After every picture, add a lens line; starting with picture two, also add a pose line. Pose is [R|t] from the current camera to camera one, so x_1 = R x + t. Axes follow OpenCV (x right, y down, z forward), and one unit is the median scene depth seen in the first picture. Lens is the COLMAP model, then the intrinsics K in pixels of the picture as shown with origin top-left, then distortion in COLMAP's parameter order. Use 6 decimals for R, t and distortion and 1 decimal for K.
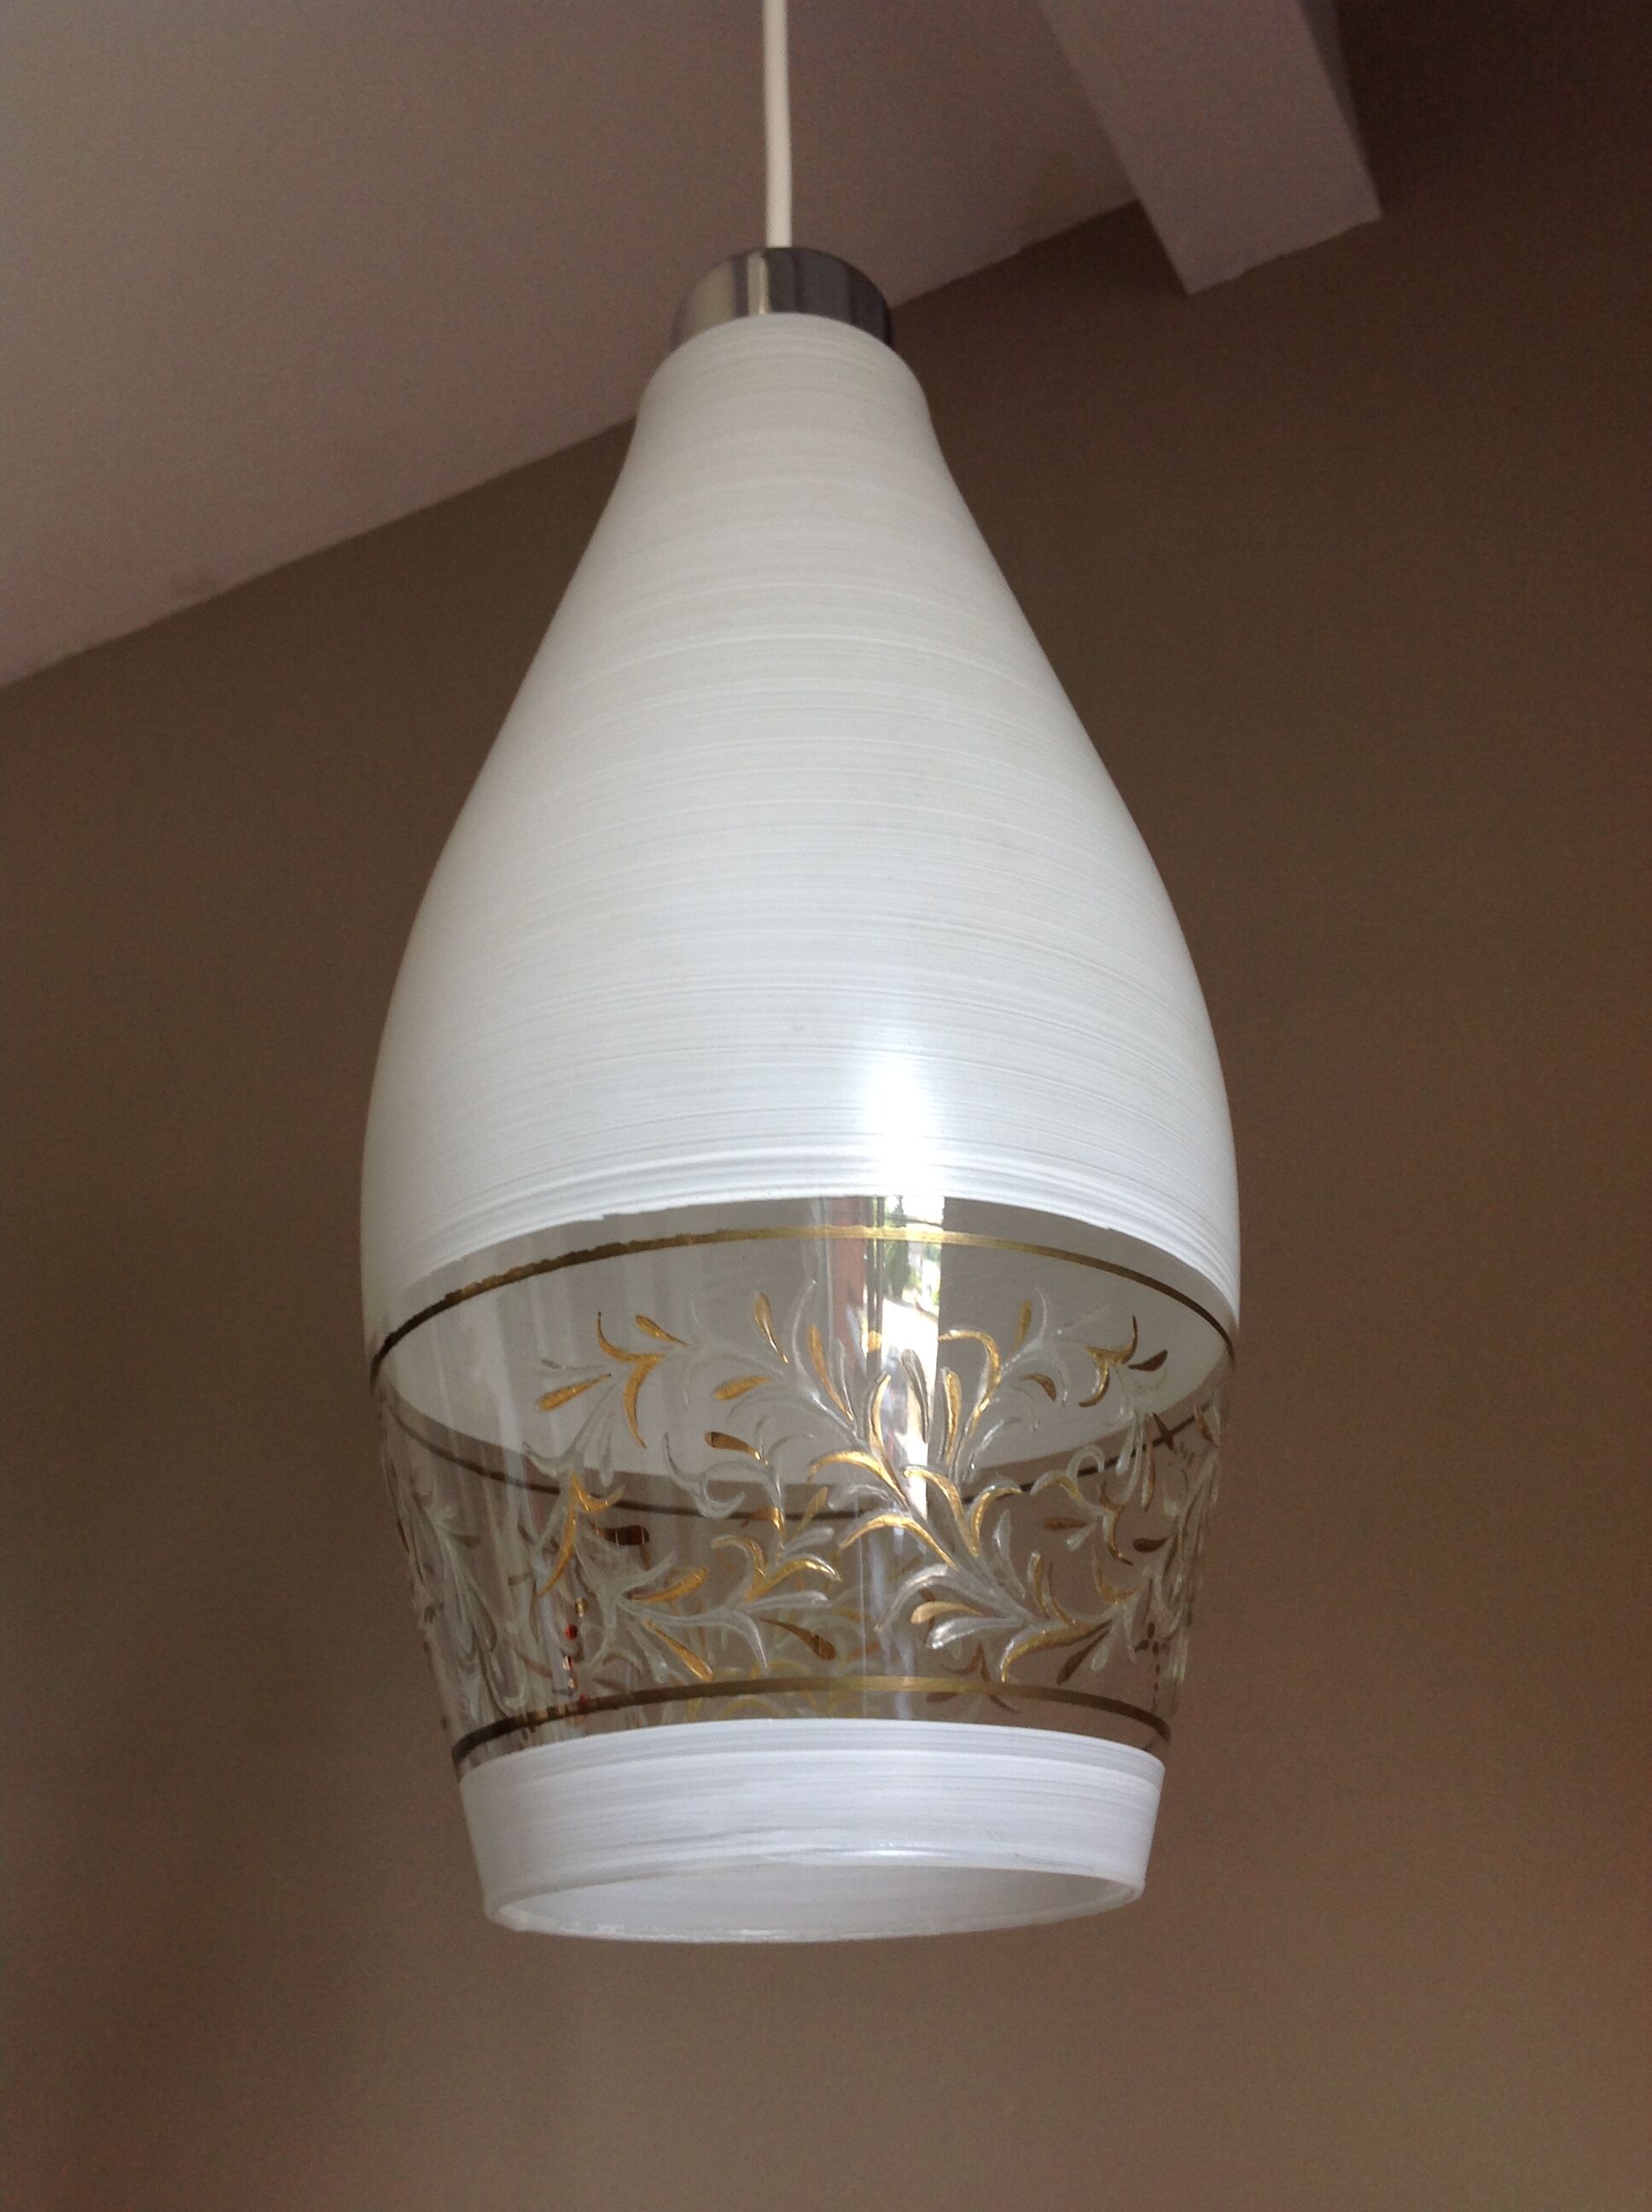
lens RADIAL K [[2084.2, 0, 826.0], [0, 2084.2, 1106.0], [0, 0, 1]] dist [0.010452, 0.006779]
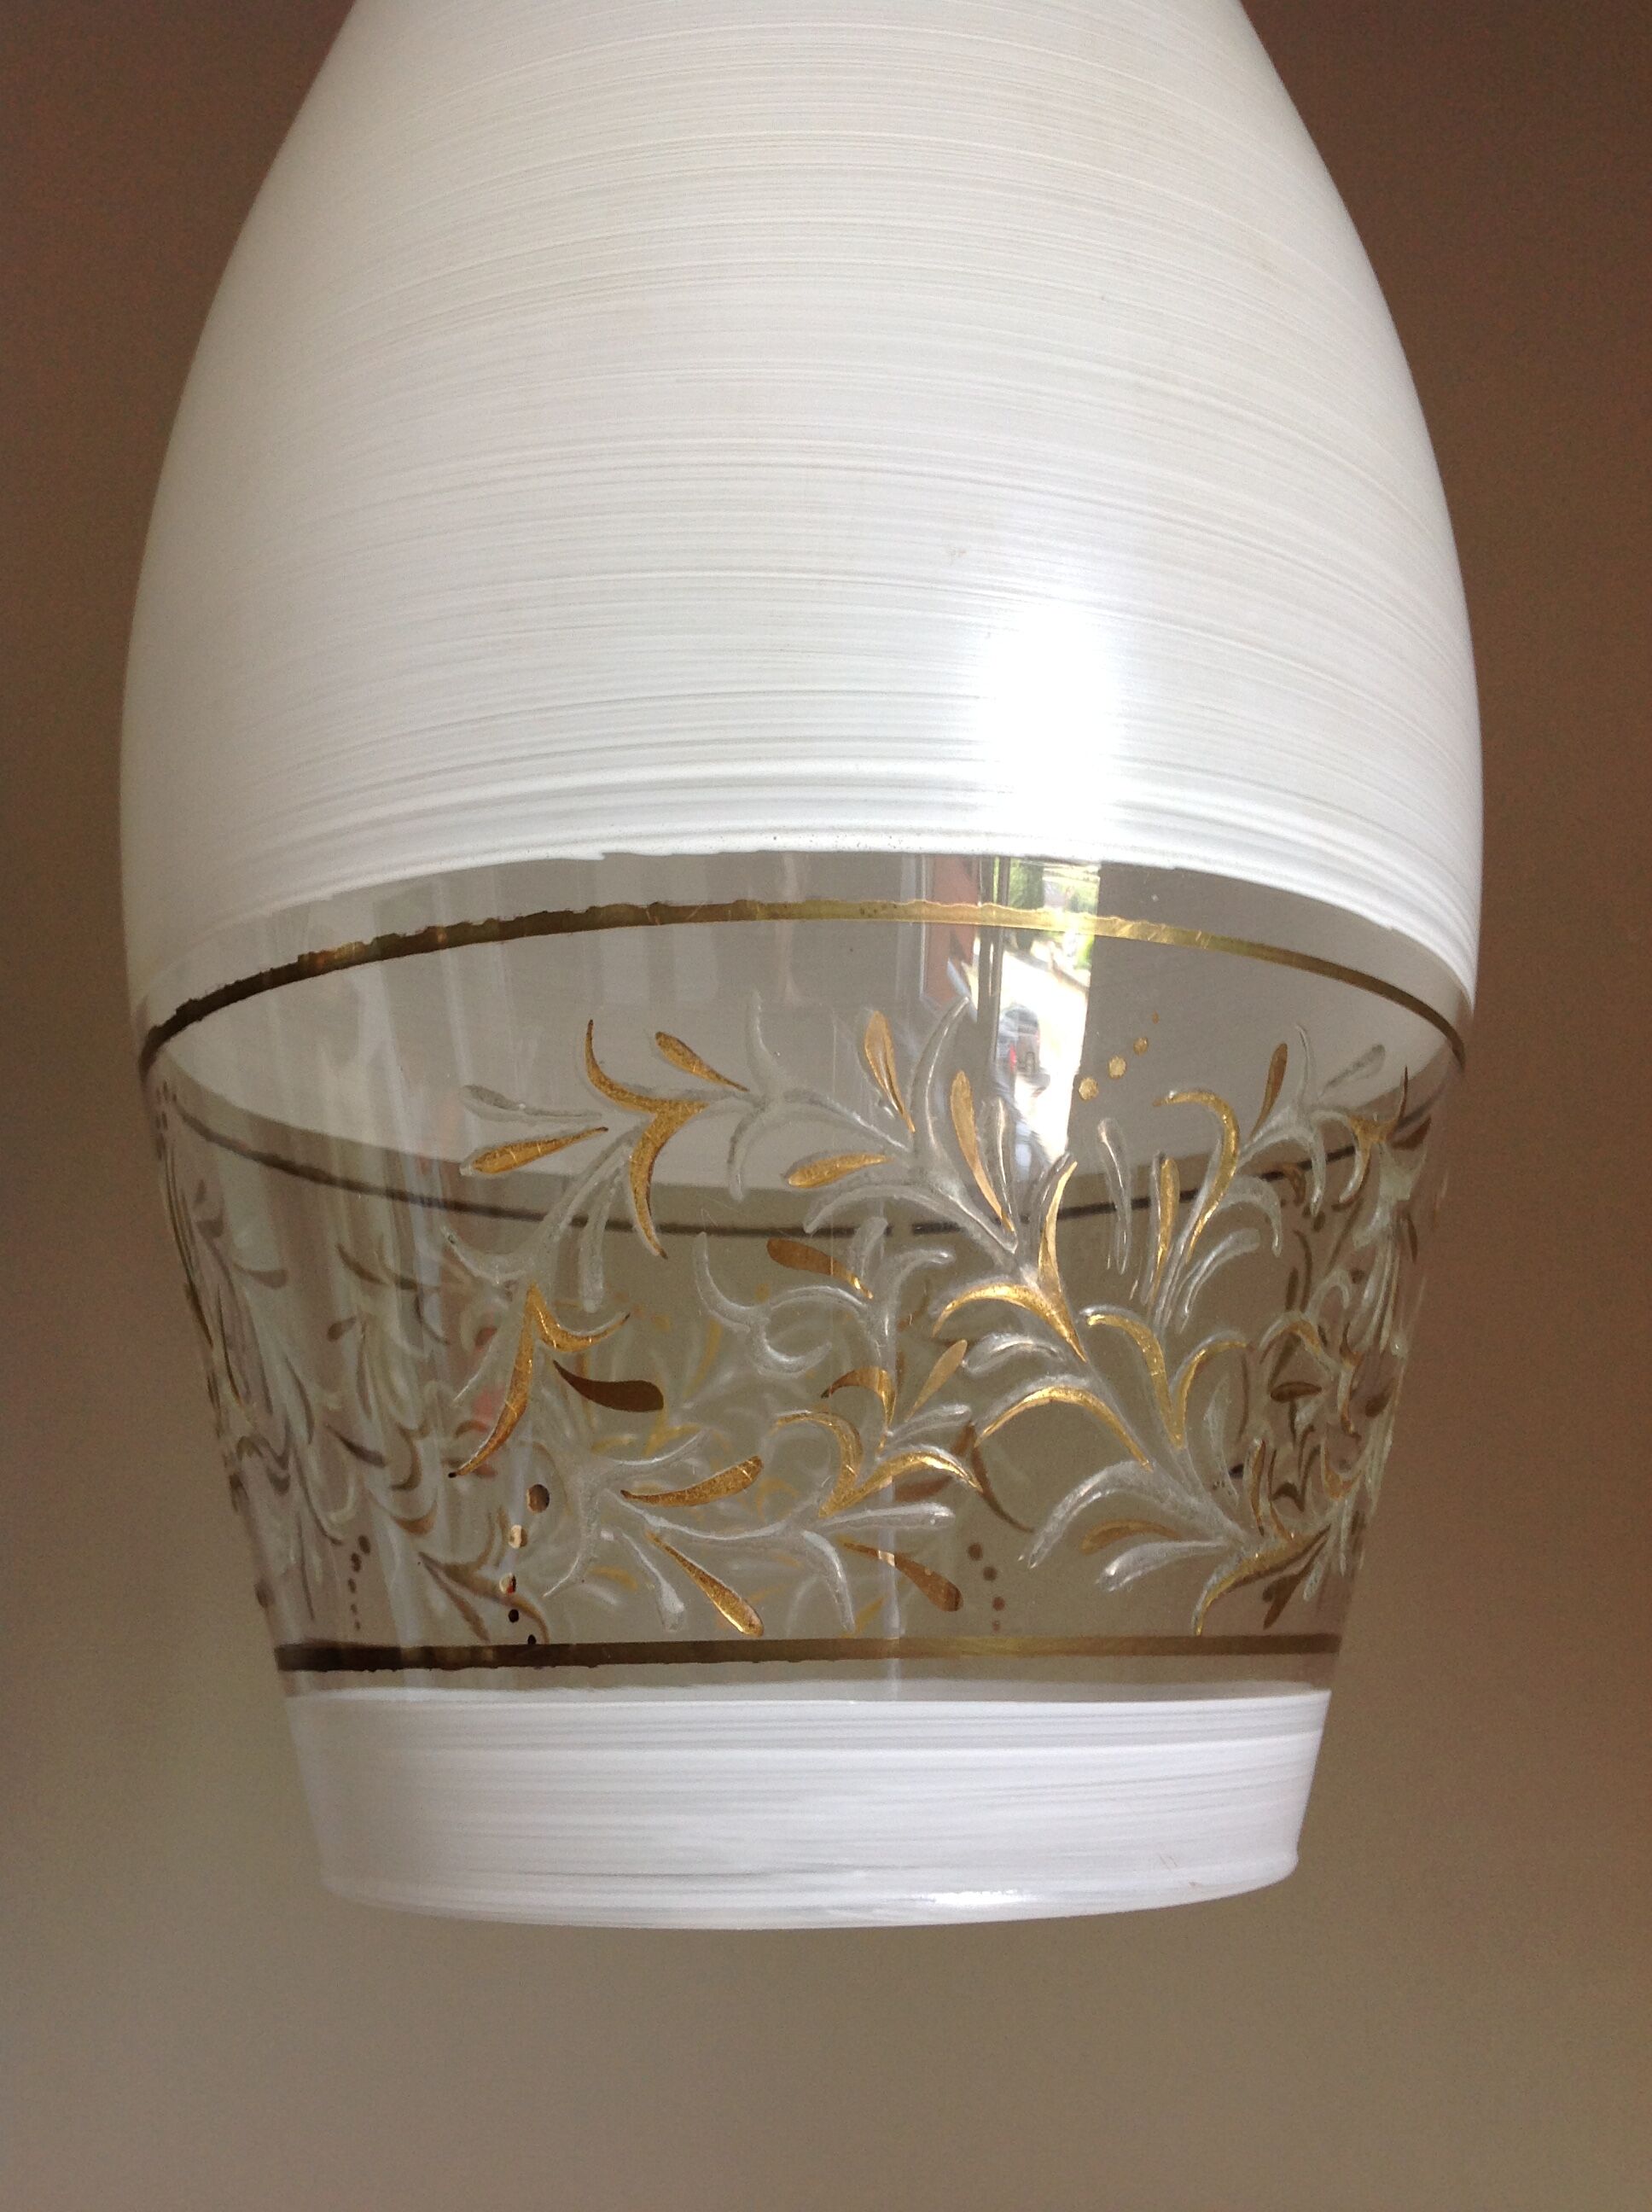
lens RADIAL K [[2084.2, 0, 826.0], [0, 2084.2, 1106.0], [0, 0, 1]] dist [0.010452, 0.006779]
pose [[0.983190, 0.056317, 0.173682, -0.143967], [-0.095993, 0.968604, 0.229329, -0.017988], [-0.155314, -0.242147, 0.957728, 0.426409]]
